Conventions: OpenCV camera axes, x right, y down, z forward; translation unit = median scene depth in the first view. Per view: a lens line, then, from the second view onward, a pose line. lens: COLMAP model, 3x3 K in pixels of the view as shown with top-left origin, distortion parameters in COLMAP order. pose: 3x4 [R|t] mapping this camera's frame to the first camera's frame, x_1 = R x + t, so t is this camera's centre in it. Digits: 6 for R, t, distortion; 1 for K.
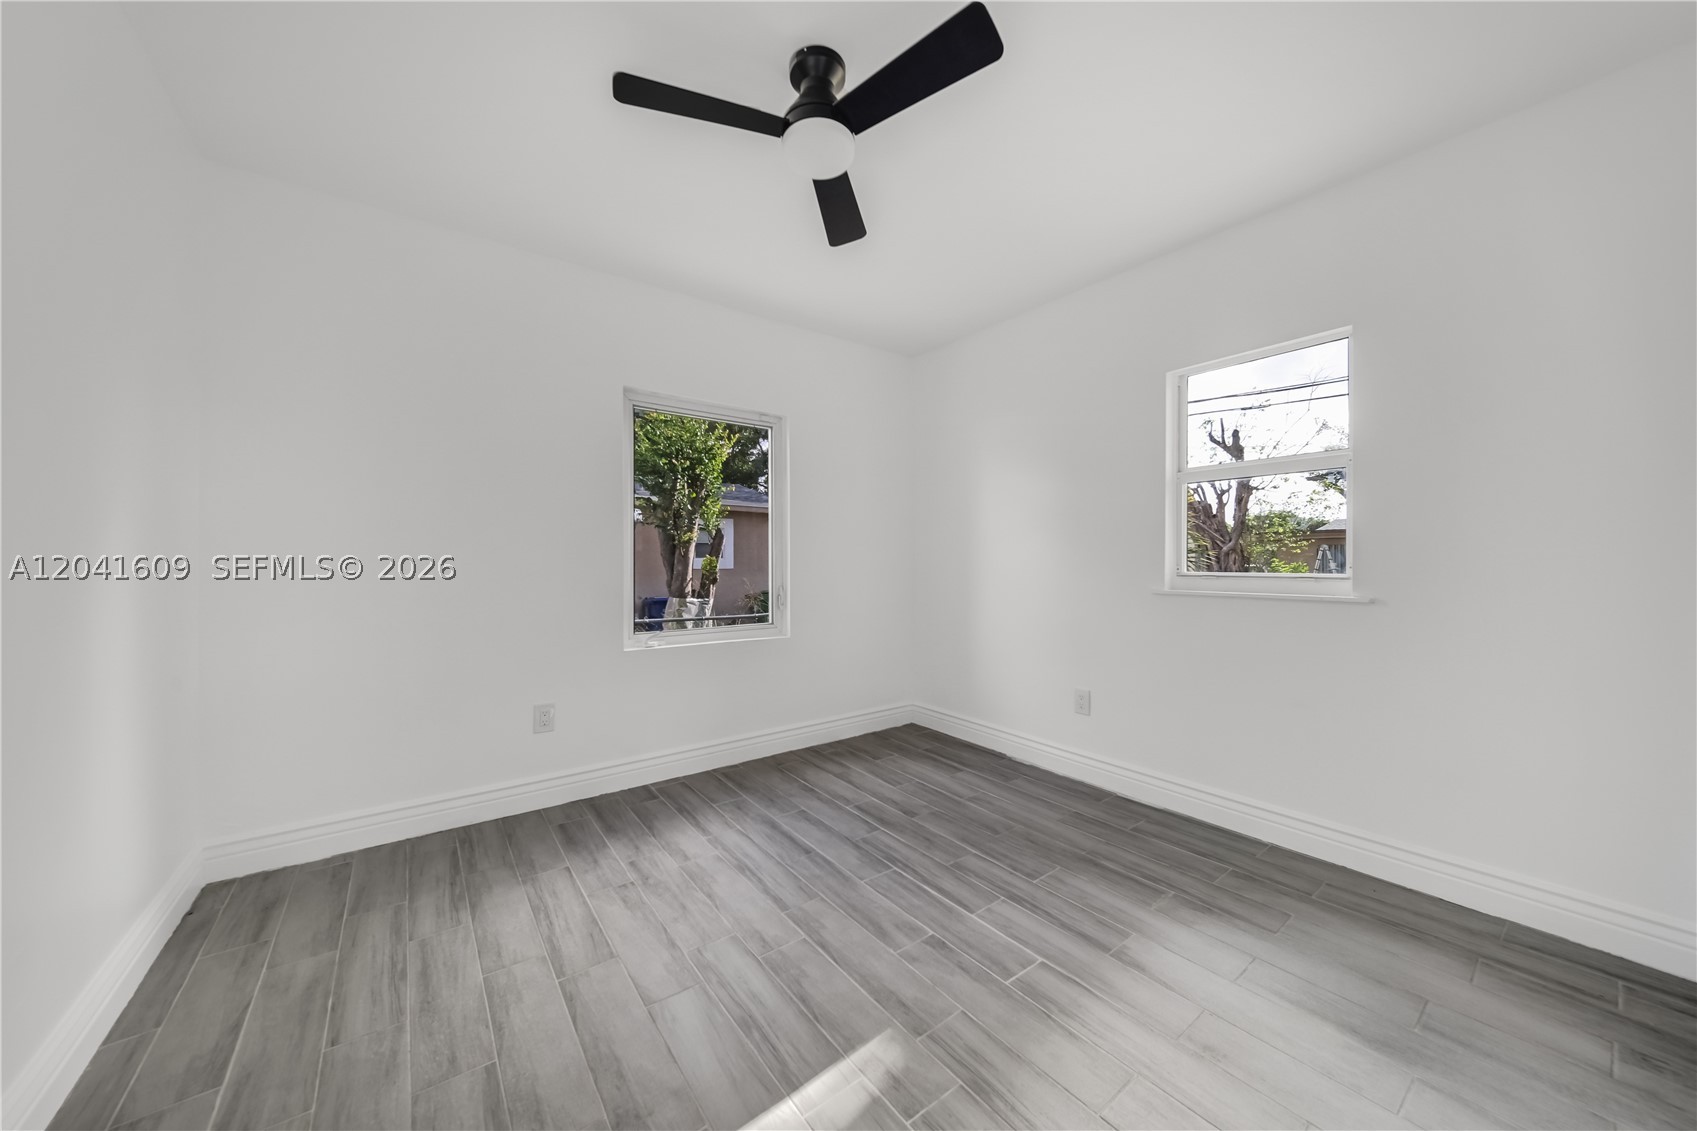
lens RADIAL K [[603.4, 0, 853.4], [0, 603.4, 556.7], [0, 0, 1]] dist [0.011147, -0.006756]
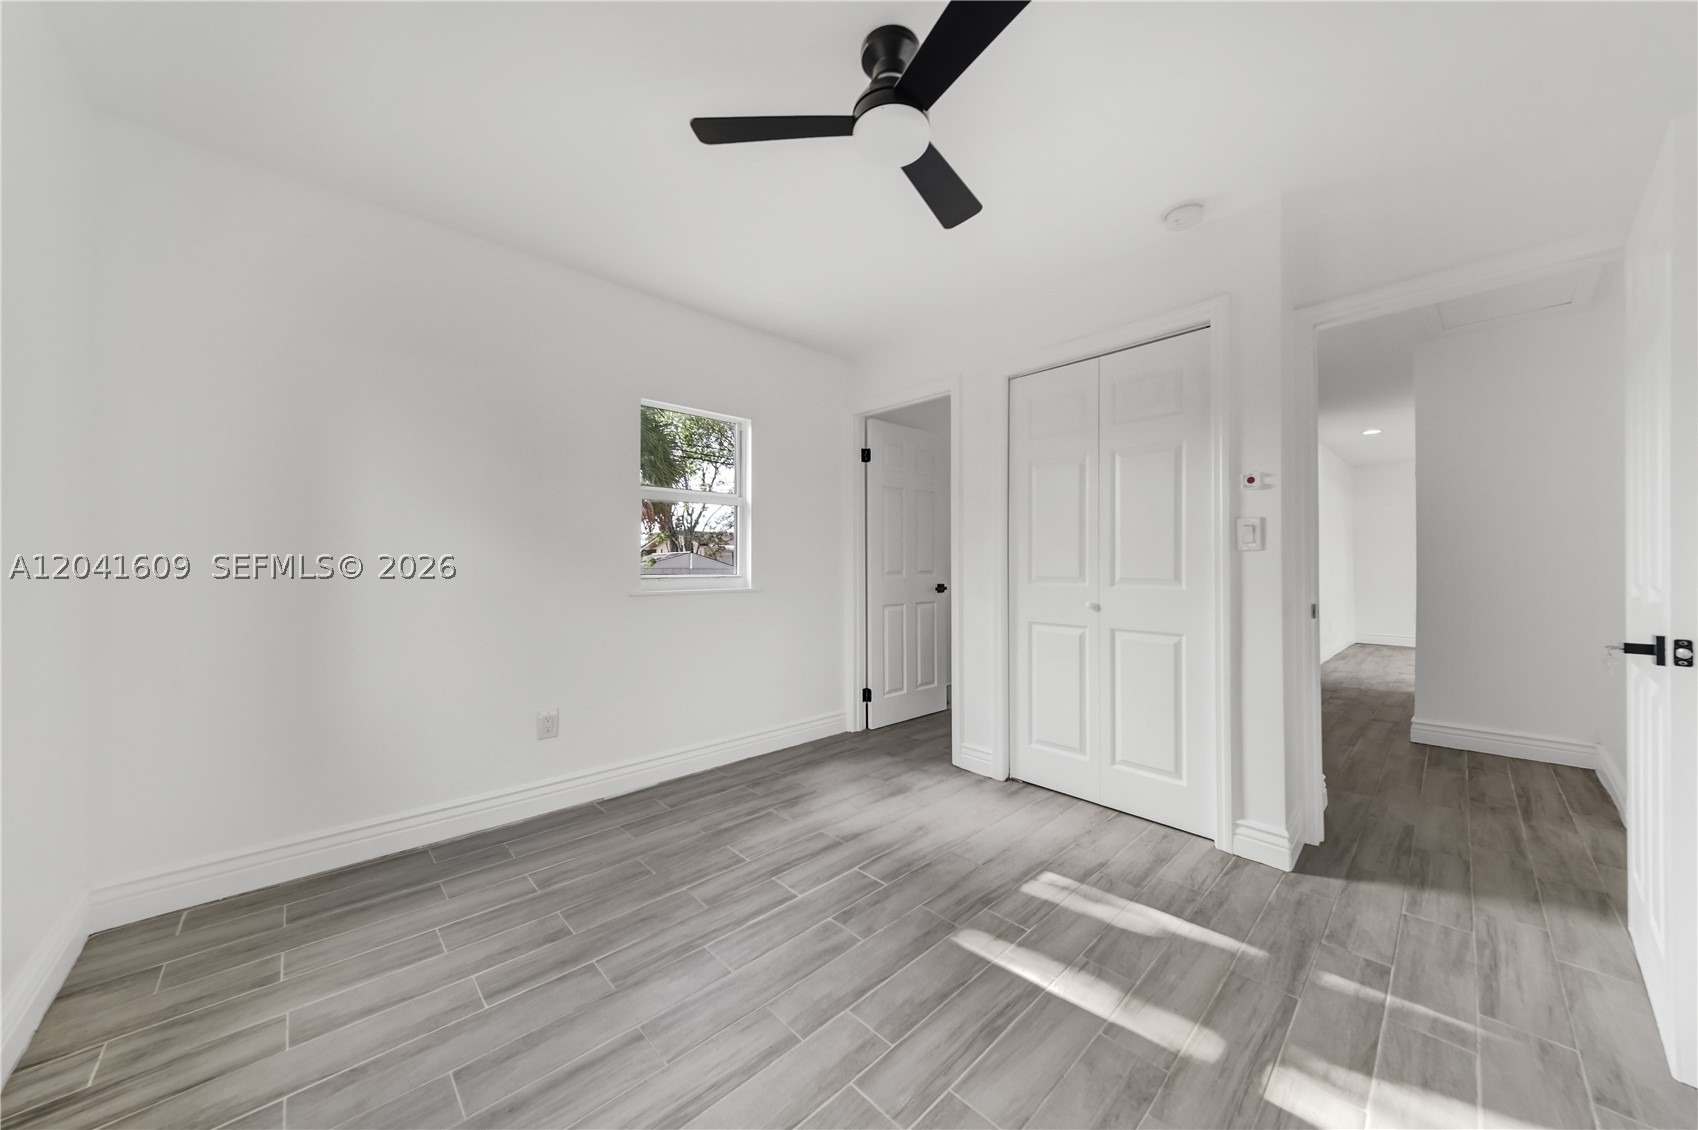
lens RADIAL K [[589.5, 0, 845.3], [0, 589.5, 562.3], [0, 0, 1]] dist [0.015761, -0.005159]
pose [[-0.119300, 0.001174, 0.992858, -0.822155], [-0.001809, 0.999997, -0.001400, -0.005026], [-0.992857, -0.001964, -0.119298, 0.991255]]
